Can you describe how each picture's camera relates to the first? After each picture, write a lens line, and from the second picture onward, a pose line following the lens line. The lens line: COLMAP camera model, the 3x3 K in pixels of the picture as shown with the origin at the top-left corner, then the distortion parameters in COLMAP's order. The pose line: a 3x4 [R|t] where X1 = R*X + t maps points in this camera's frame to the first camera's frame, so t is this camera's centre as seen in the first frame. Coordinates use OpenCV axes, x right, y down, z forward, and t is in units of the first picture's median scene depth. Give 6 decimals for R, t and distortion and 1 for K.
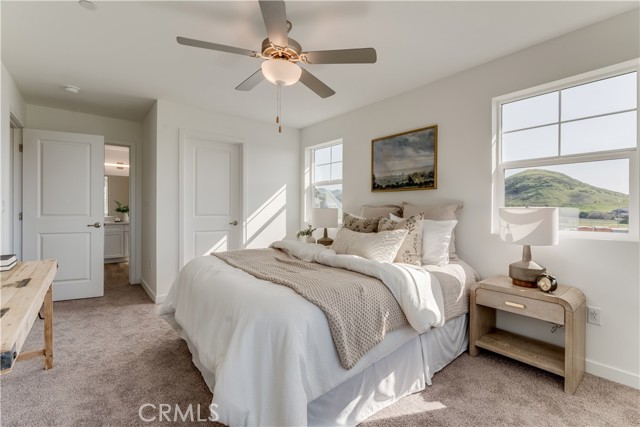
lens RADIAL K [[289.8, 0, 324.2], [0, 289.8, 210.5], [0, 0, 1]] dist [-0.000603, 0.000030]
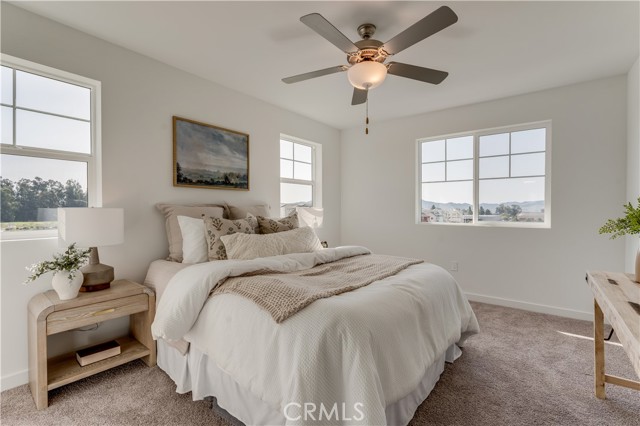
lens RADIAL K [[289.8, 0, 324.2], [0, 289.8, 210.0], [0, 0, 1]] dist [-0.000603, 0.000030]
pose [[-0.213568, -0.008998, 0.976887, -0.745240], [0.003990, 0.999941, 0.010082, -0.009161], [-0.976920, 0.006051, -0.213519, 0.904818]]
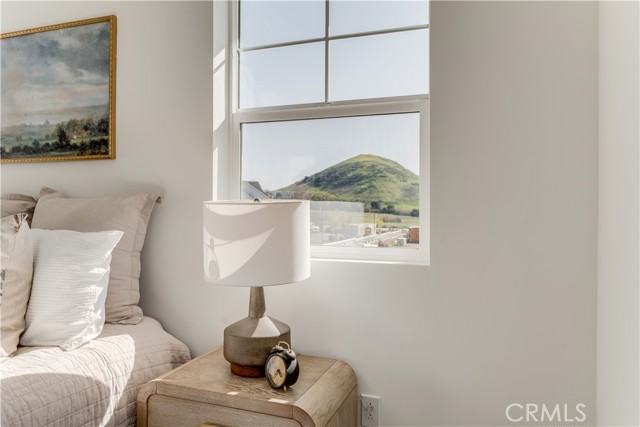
lens RADIAL K [[450.5, 0, 321.0], [0, 450.5, 205.0], [0, 0, 1]] dist [0.005841, 0.003490]
pose [[0.866918, 0.002088, 0.498447, 0.302080], [0.000533, 0.999987, -0.005117, 0.000089], [-0.498451, 0.004701, 0.866905, 0.229398]]
